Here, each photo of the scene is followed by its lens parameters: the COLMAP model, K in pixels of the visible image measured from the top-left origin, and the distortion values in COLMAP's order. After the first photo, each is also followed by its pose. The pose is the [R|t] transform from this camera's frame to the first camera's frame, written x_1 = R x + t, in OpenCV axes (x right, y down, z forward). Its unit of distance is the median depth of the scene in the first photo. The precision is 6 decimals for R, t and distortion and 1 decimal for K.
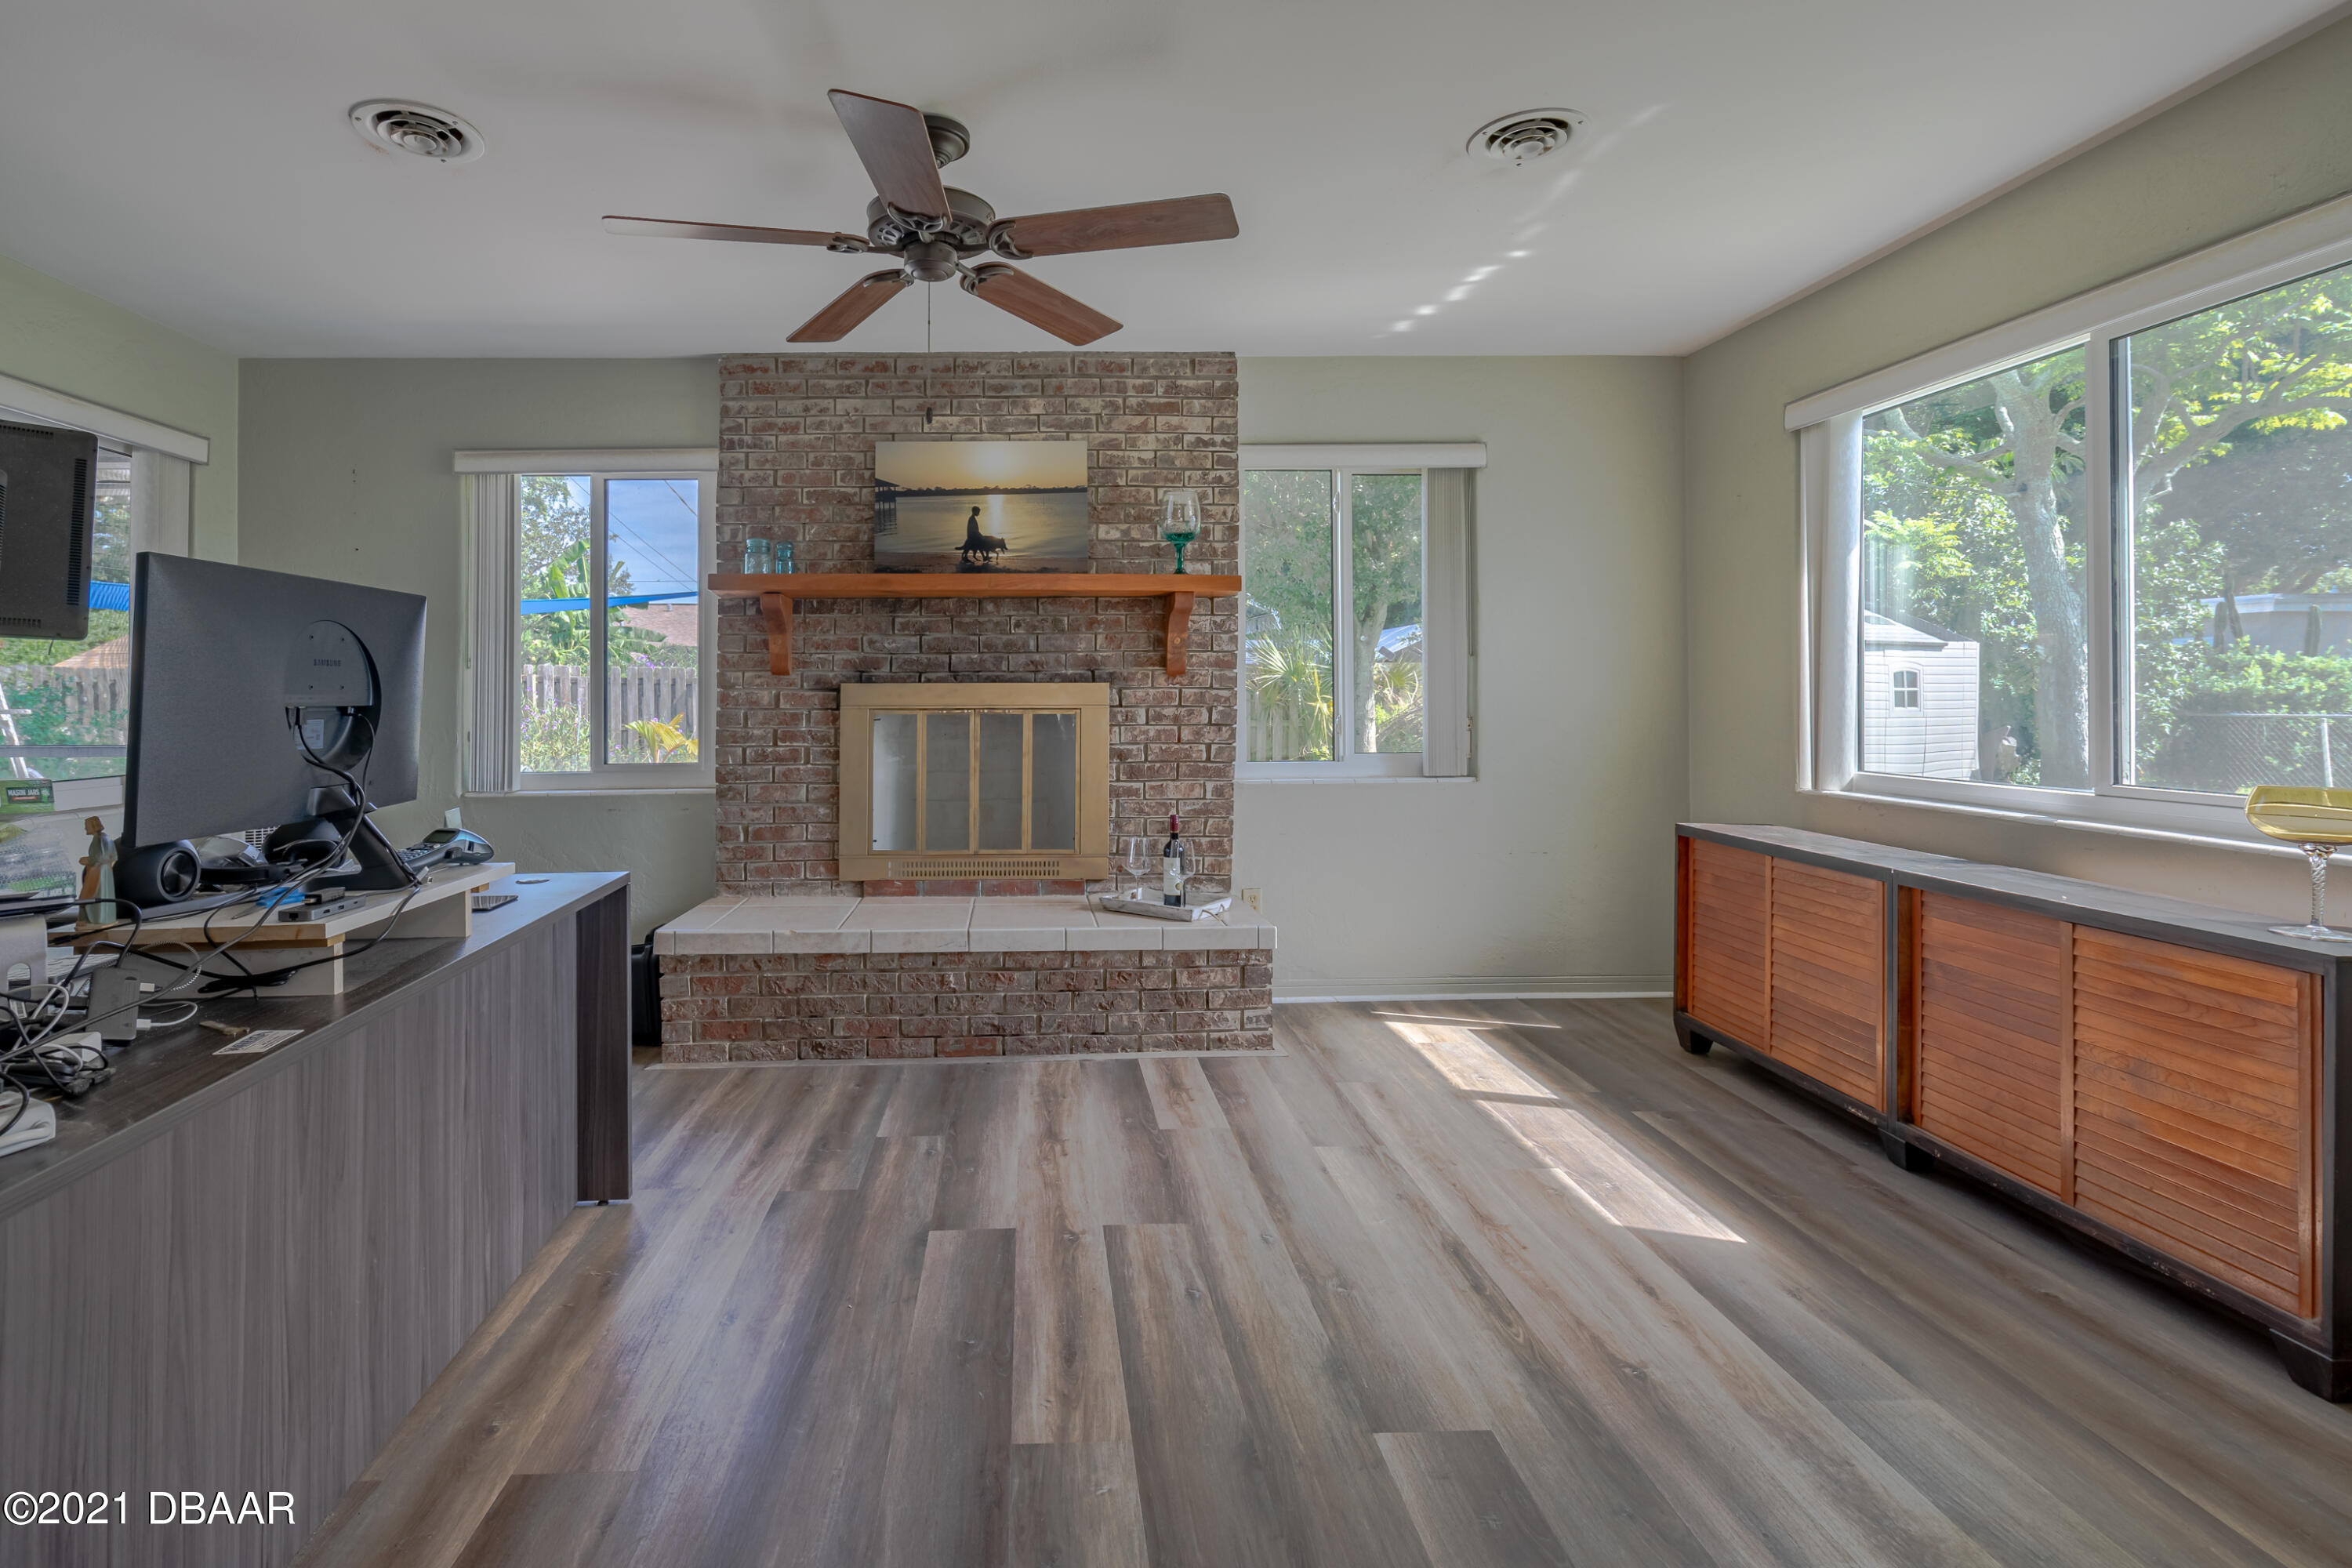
lens RADIAL K [[1125.0, 0, 1066.0], [0, 1125.0, 674.3], [0, 0, 1]] dist [-0.010040, 0.000247]
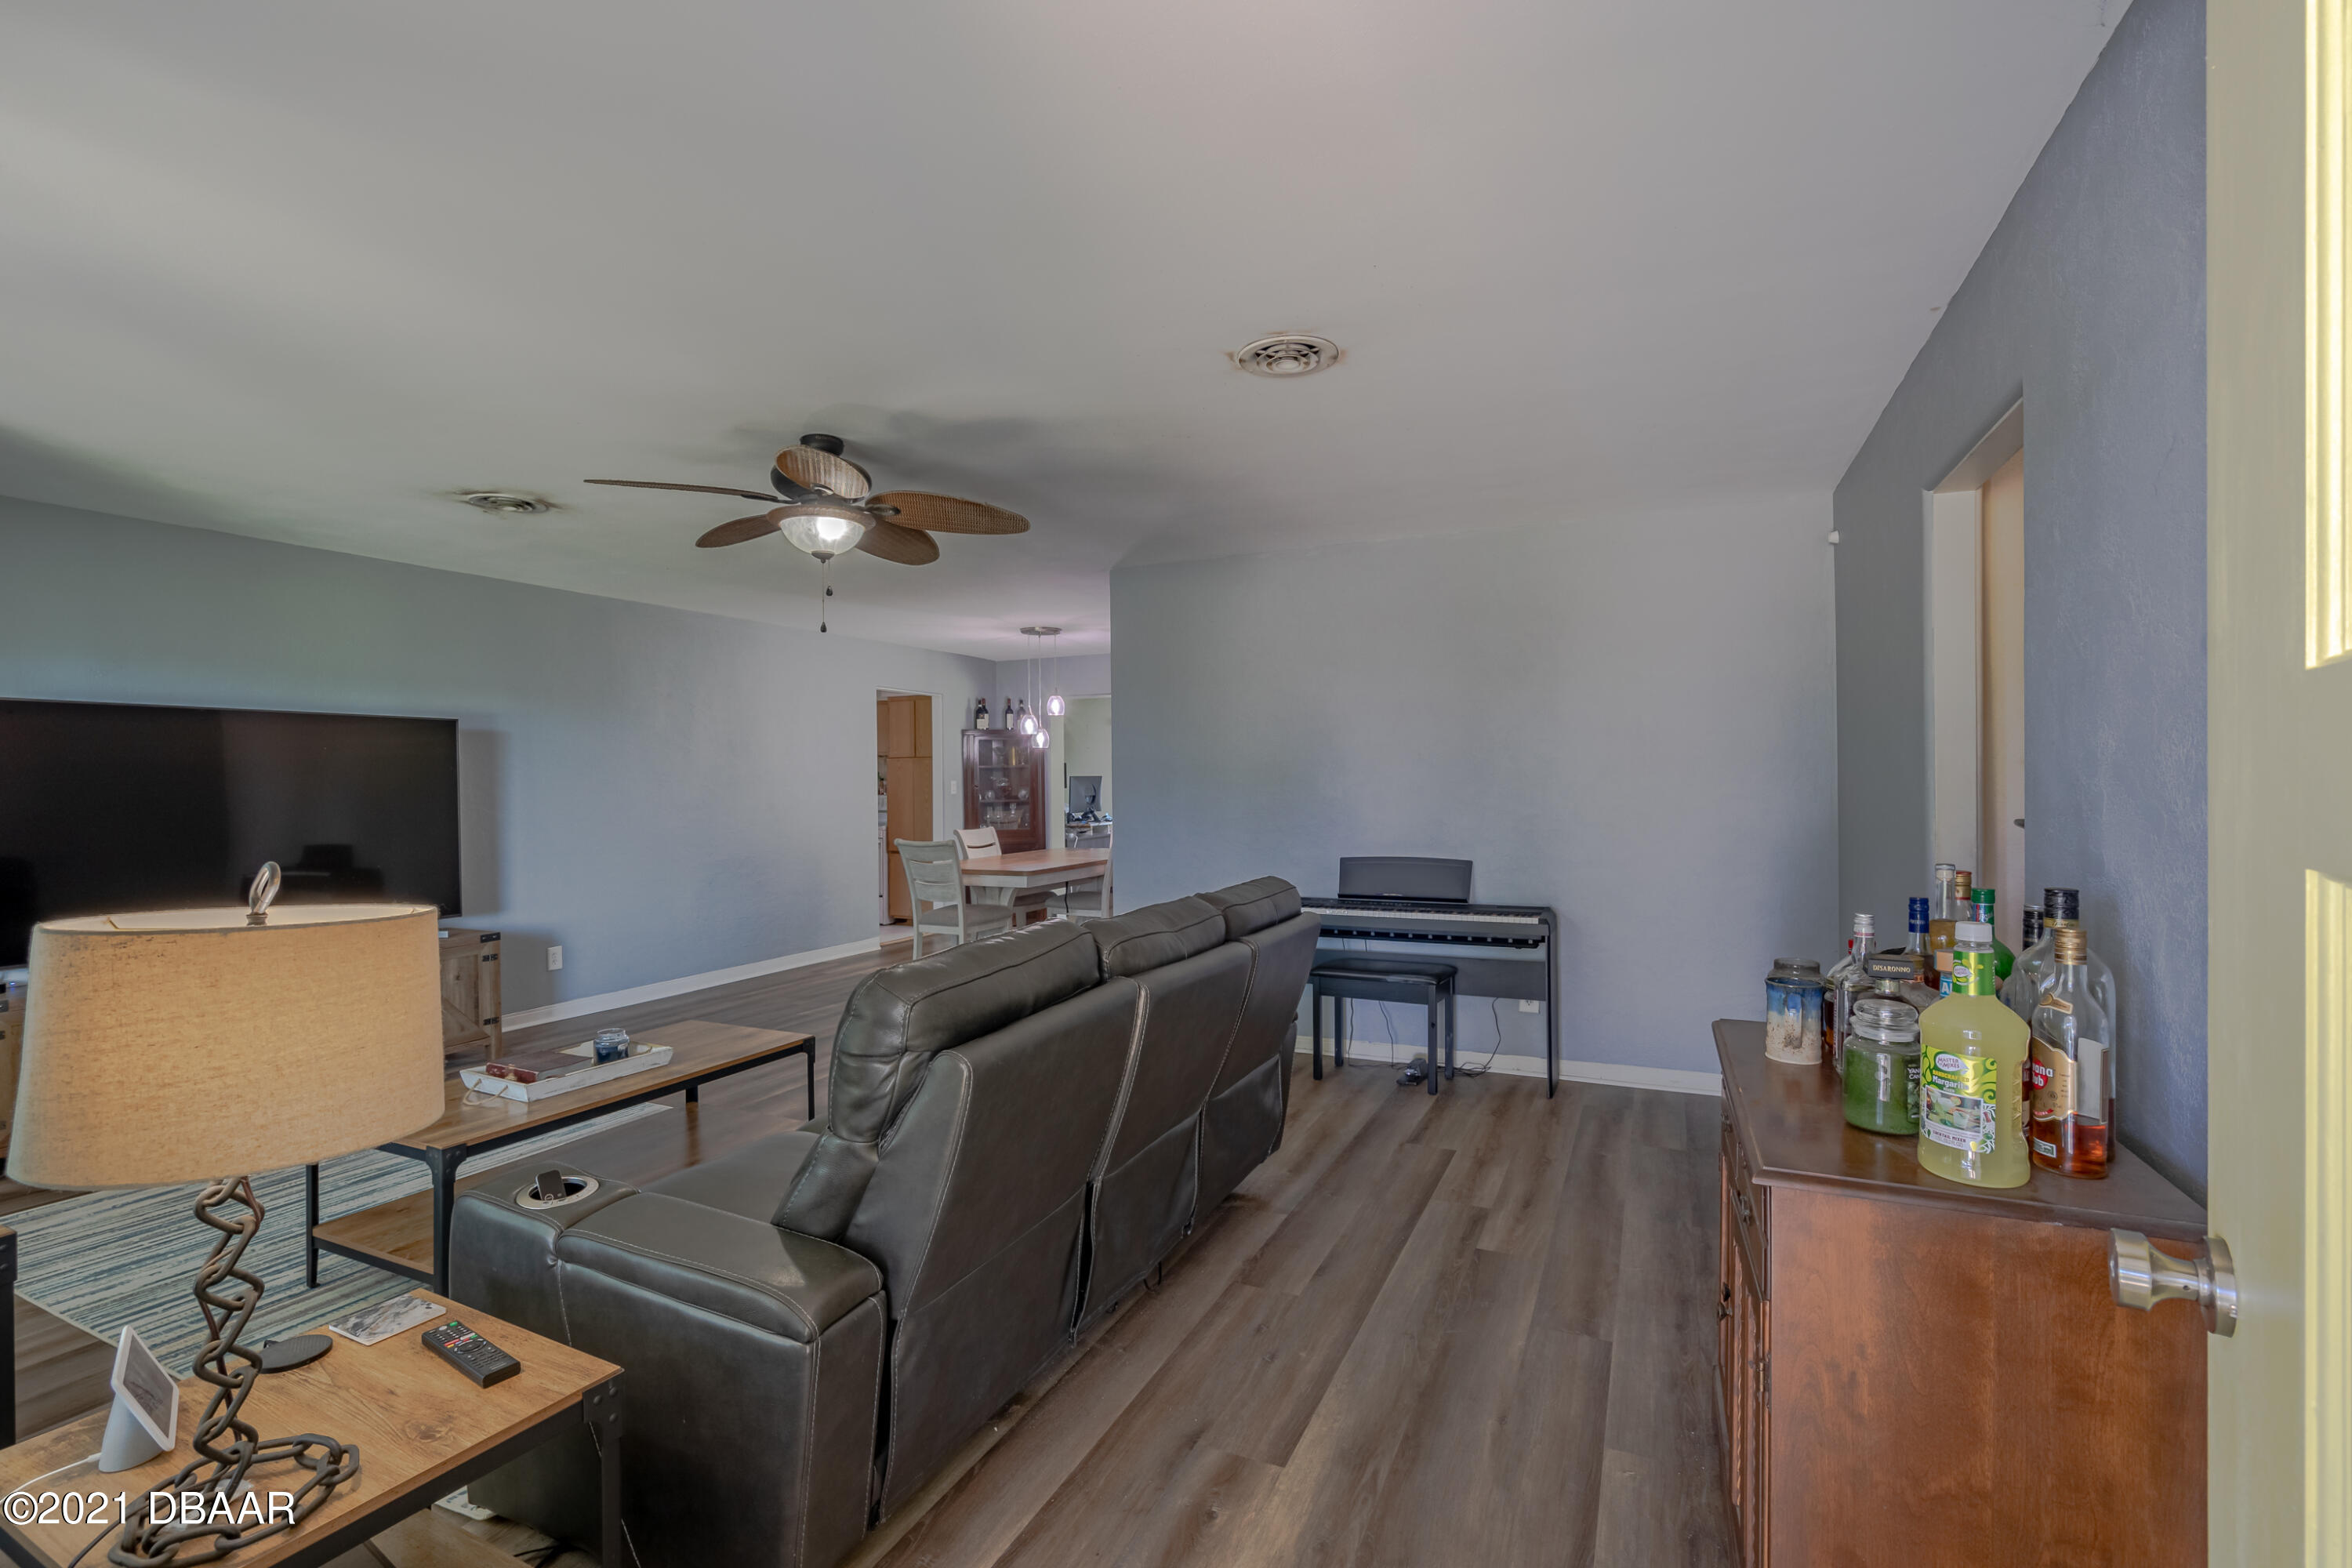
lens RADIAL K [[1081.0, 0, 1176.0], [0, 1081.0, 784.0], [0, 0, 1]] dist [0.000450, -0.000762]
pose [[0.891187, -0.000274, -0.453637, 1.124409], [0.014237, 0.999524, 0.027365, -0.085785], [0.453413, -0.030846, 0.890767, -1.858679]]
